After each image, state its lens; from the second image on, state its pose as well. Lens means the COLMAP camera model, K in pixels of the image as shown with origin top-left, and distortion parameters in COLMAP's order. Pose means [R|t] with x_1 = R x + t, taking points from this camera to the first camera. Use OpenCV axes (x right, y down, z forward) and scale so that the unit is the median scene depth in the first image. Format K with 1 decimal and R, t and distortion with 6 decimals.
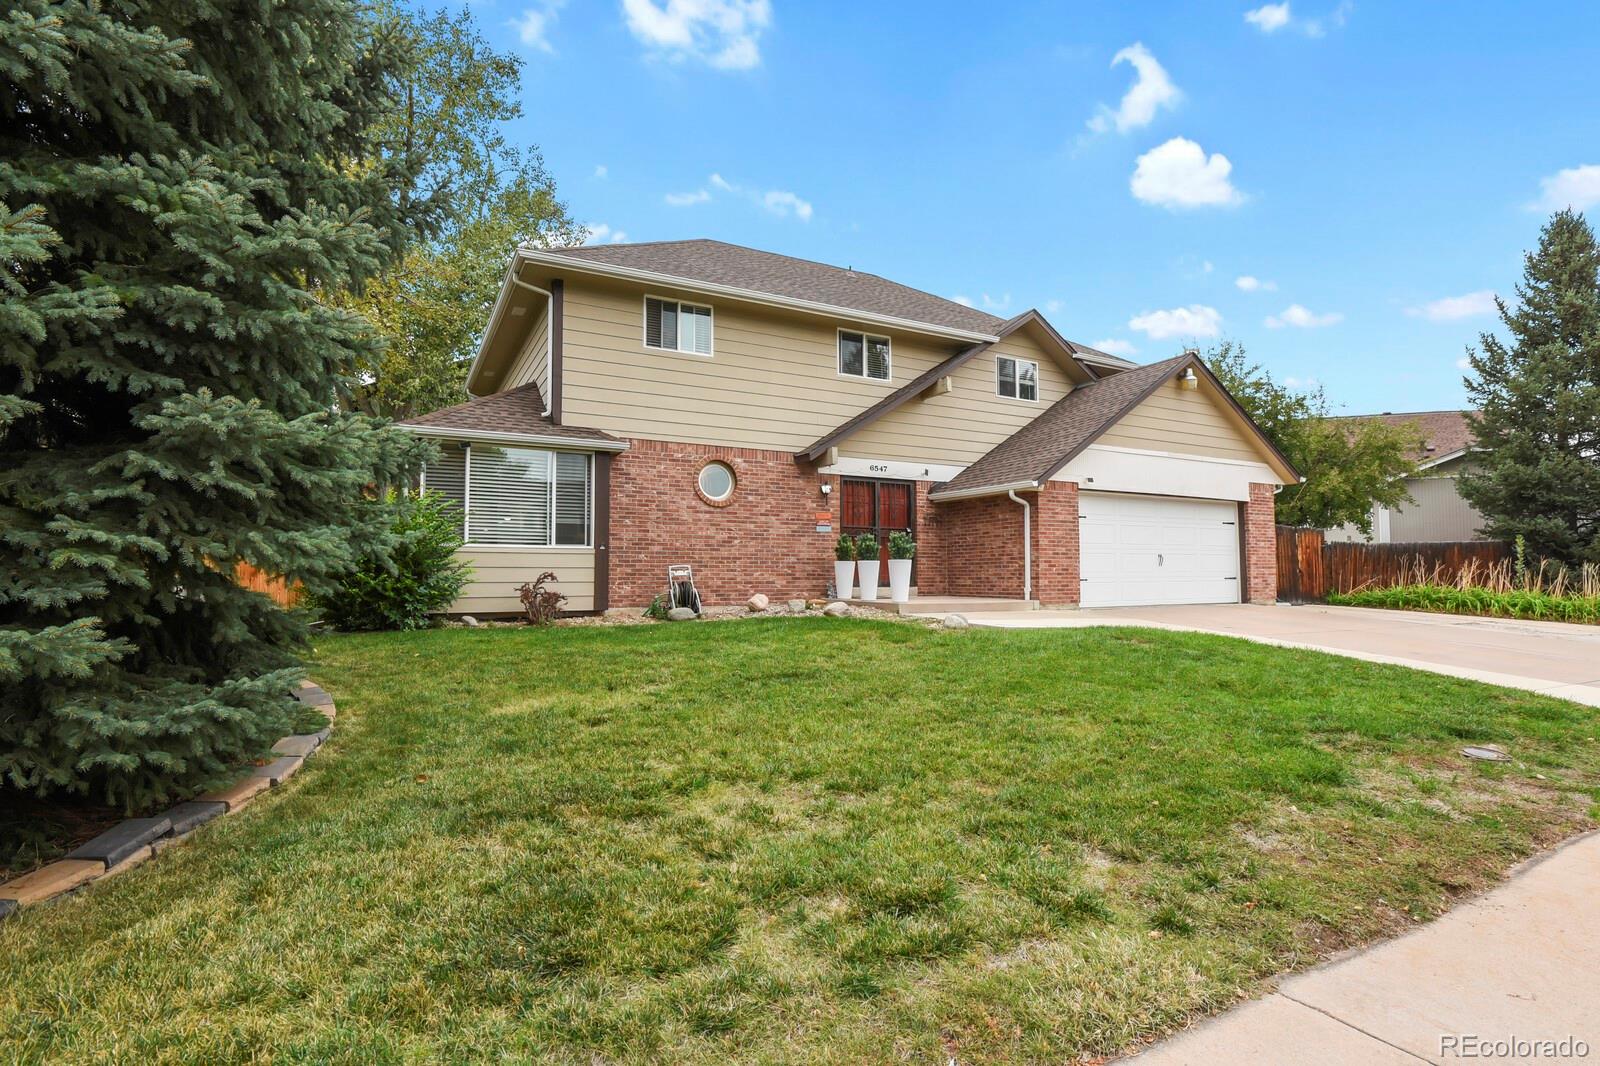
lens RADIAL K [[777.3, 0, 798.9], [0, 777.3, 536.8], [0, 0, 1]] dist [-0.017326, -0.000313]
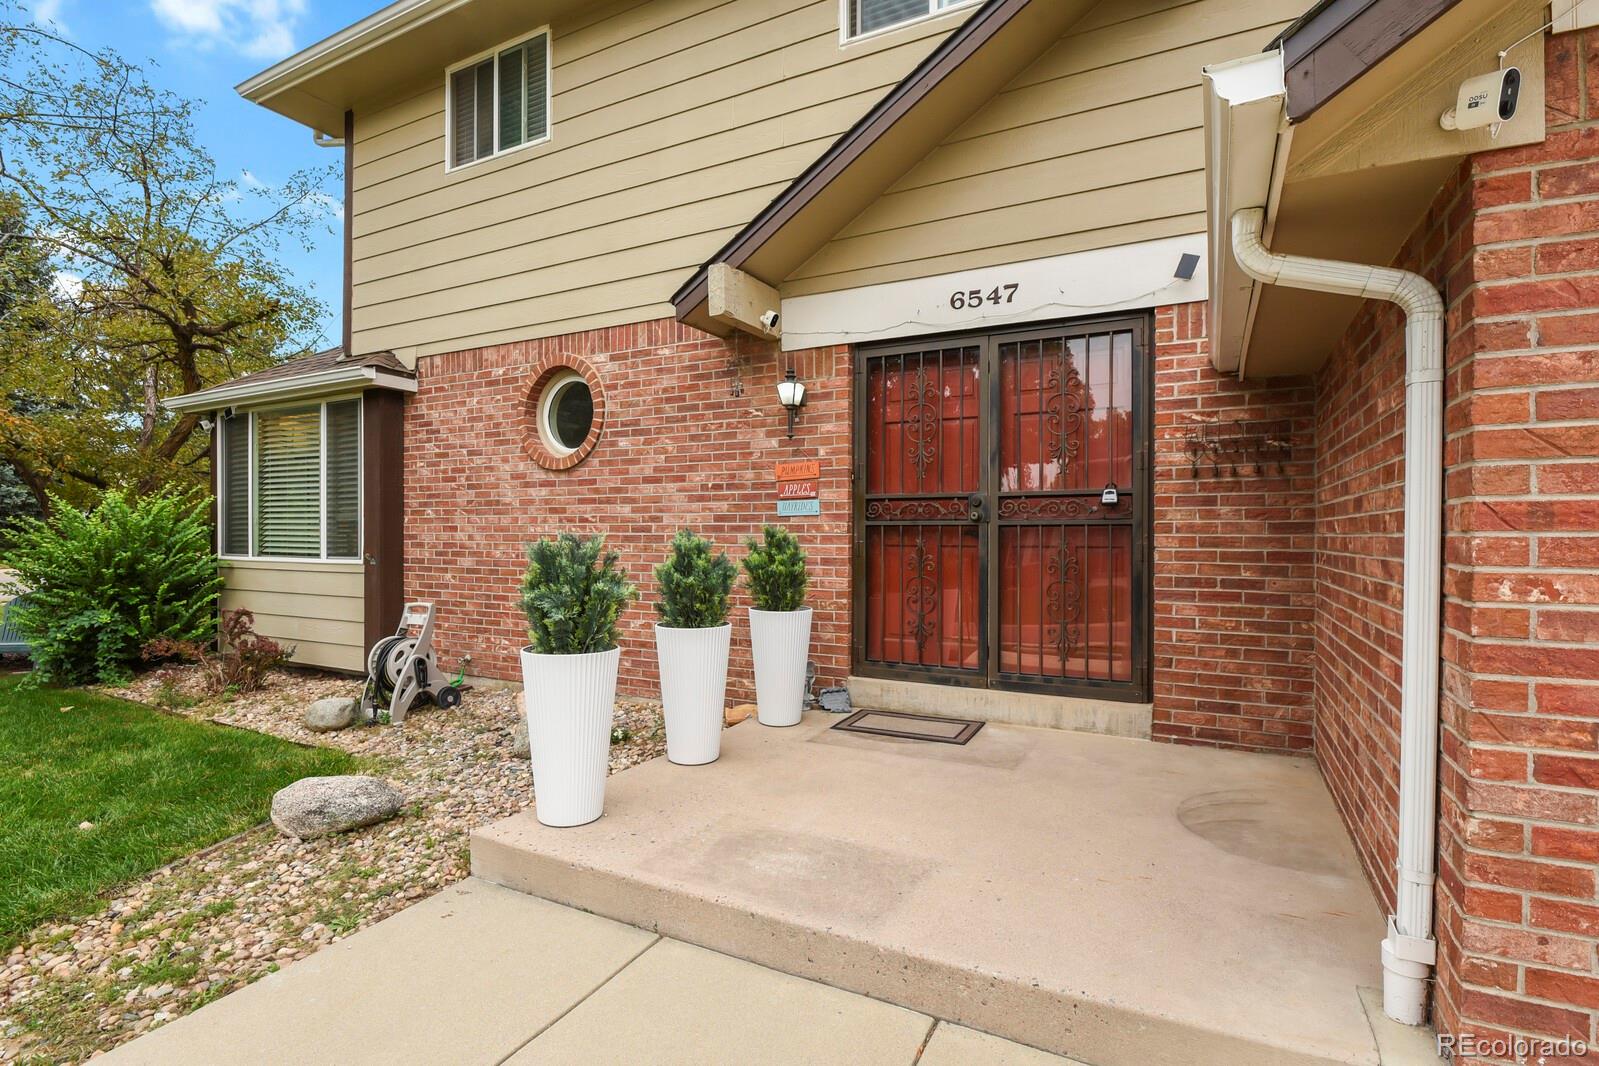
lens RADIAL K [[776.8, 0, 796.1], [0, 776.8, 533.6], [0, 0, 1]] dist [-0.017326, -0.000313]
pose [[0.561664, 0.010541, -0.827298, 0.334422], [0.051296, 0.997552, 0.047536, -0.015638], [0.825774, -0.069137, 0.559748, 0.825373]]
